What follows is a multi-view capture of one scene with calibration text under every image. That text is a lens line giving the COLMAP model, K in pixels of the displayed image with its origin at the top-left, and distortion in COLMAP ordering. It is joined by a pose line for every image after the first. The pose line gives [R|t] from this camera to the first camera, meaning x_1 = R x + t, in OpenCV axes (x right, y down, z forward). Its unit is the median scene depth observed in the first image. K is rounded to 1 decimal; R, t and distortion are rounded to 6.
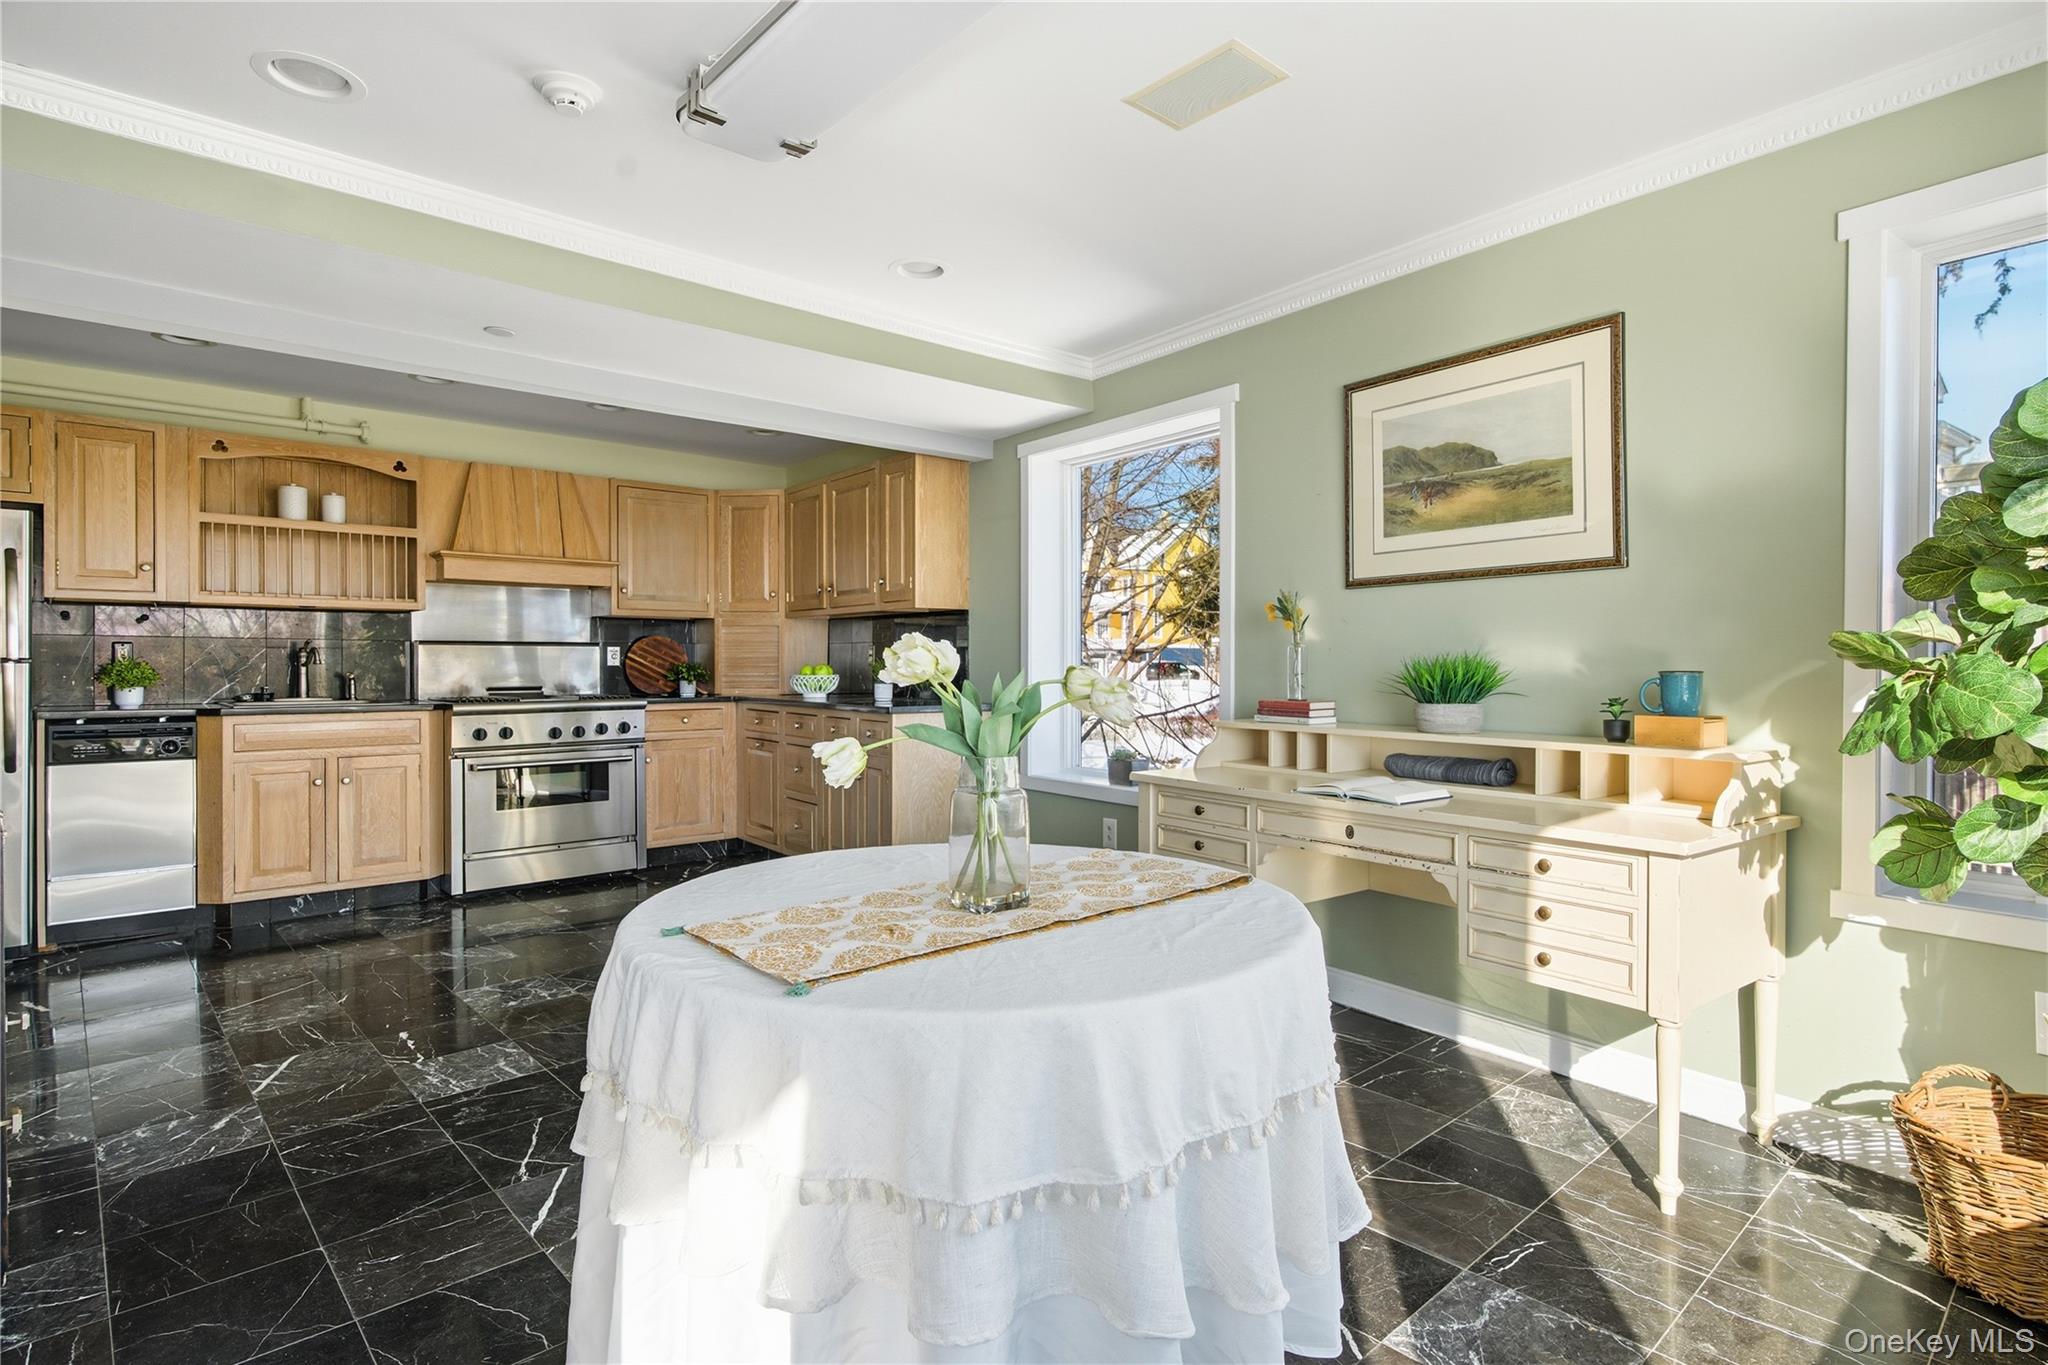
lens RADIAL K [[1033.8, 0, 1017.6], [0, 1033.8, 671.9], [0, 0, 1]] dist [-0.004033, 0.002747]
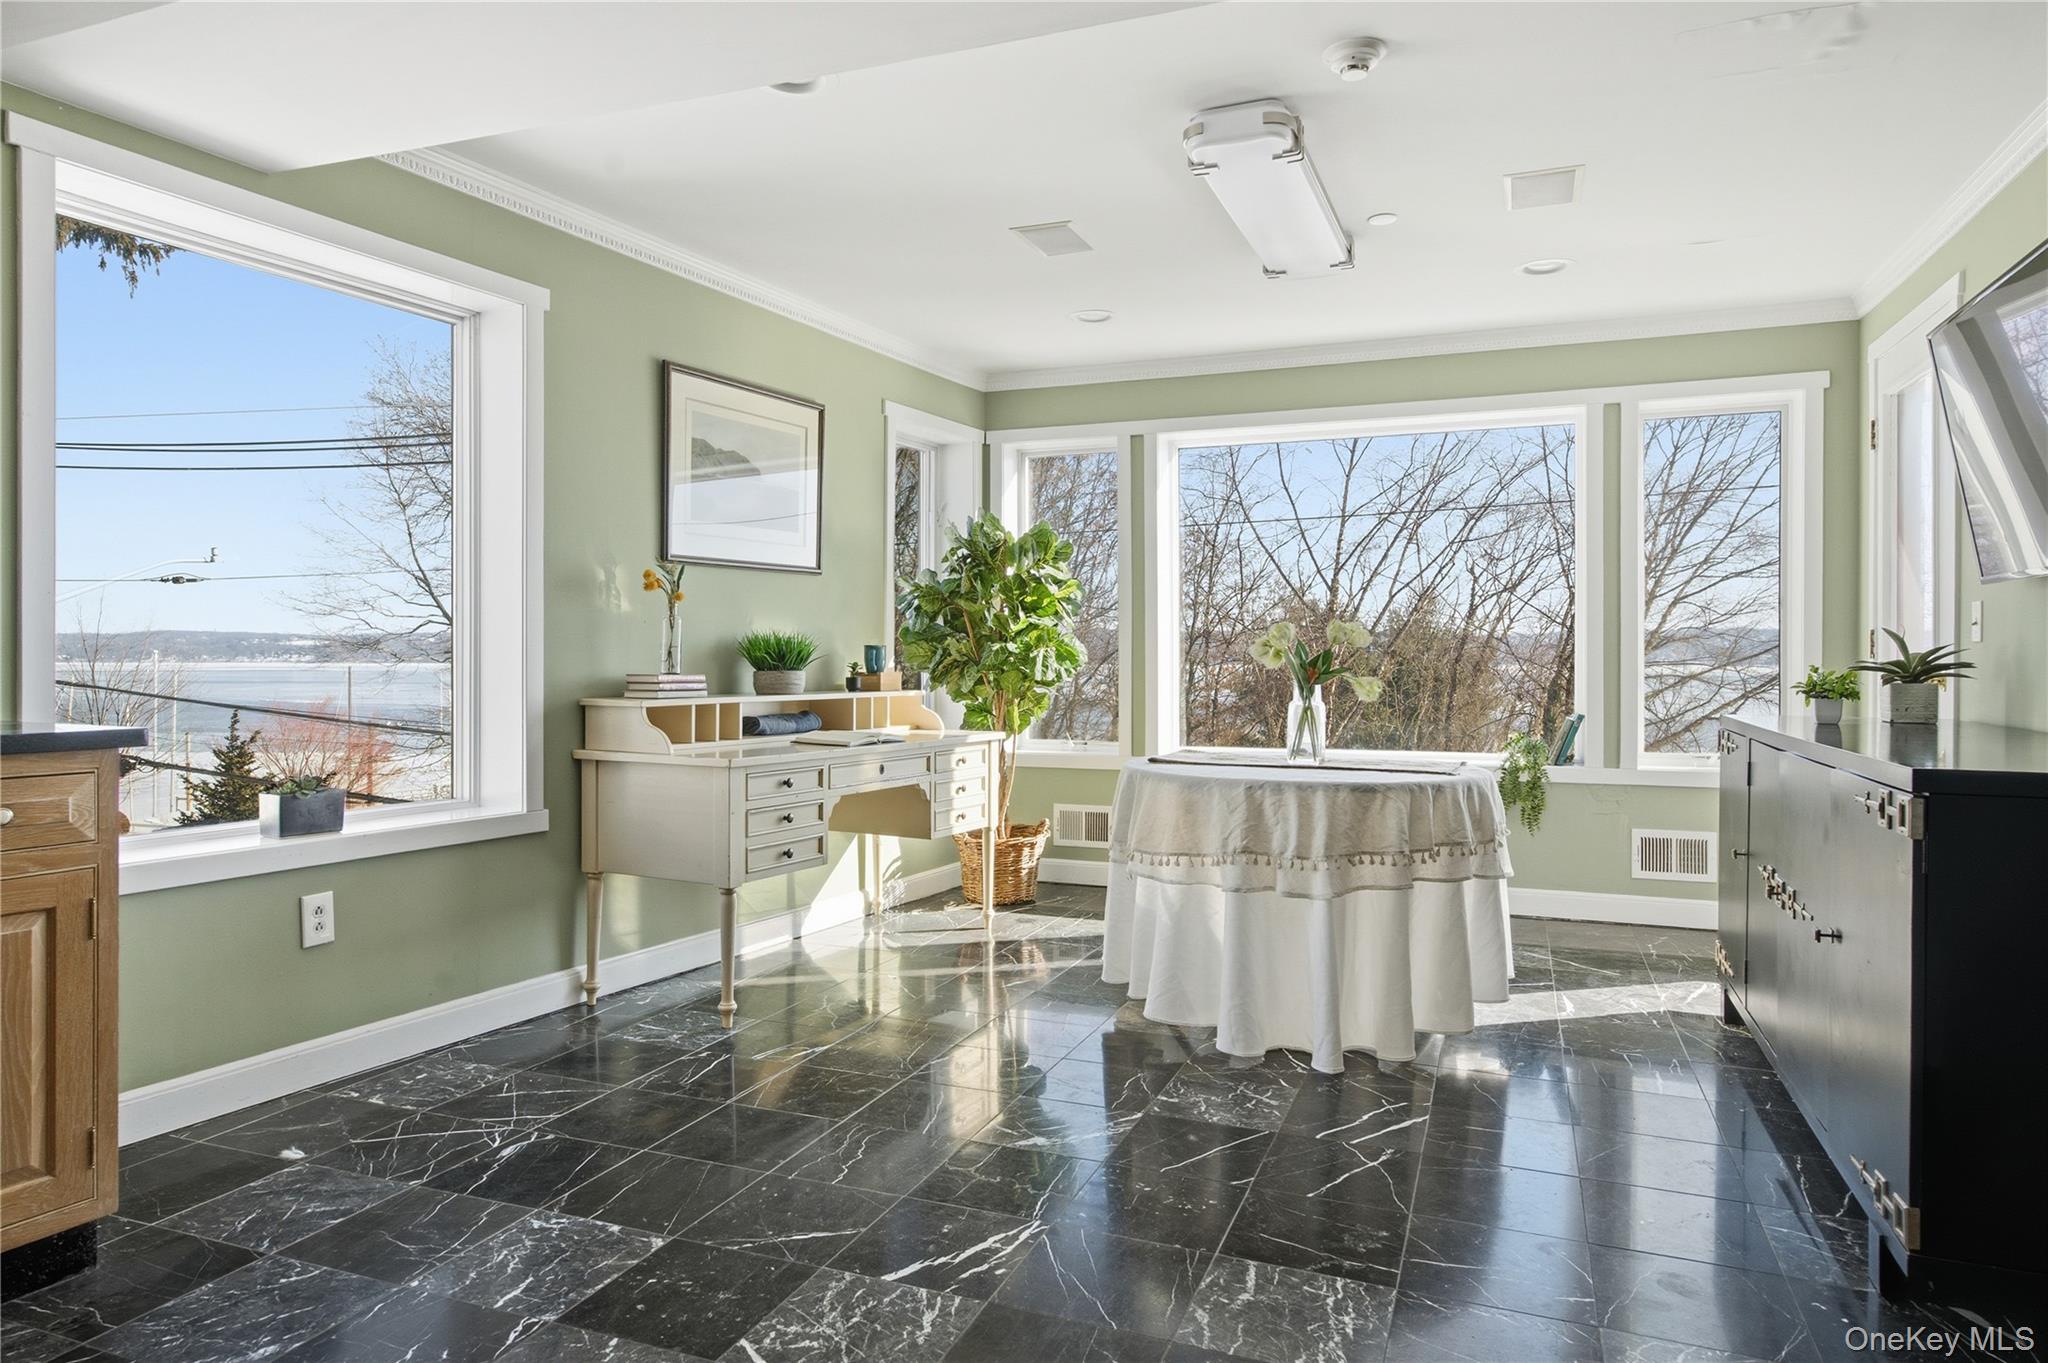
lens RADIAL K [[1254.5, 0, 1022.0], [0, 1254.5, 668.1], [0, 0, 1]] dist [0.002010, 0.000102]
pose [[-0.433592, -0.007098, 0.901081, -1.131974], [0.008547, 0.999892, 0.011989, 0.011431], [-0.901069, 0.012899, -0.433485, 1.478757]]
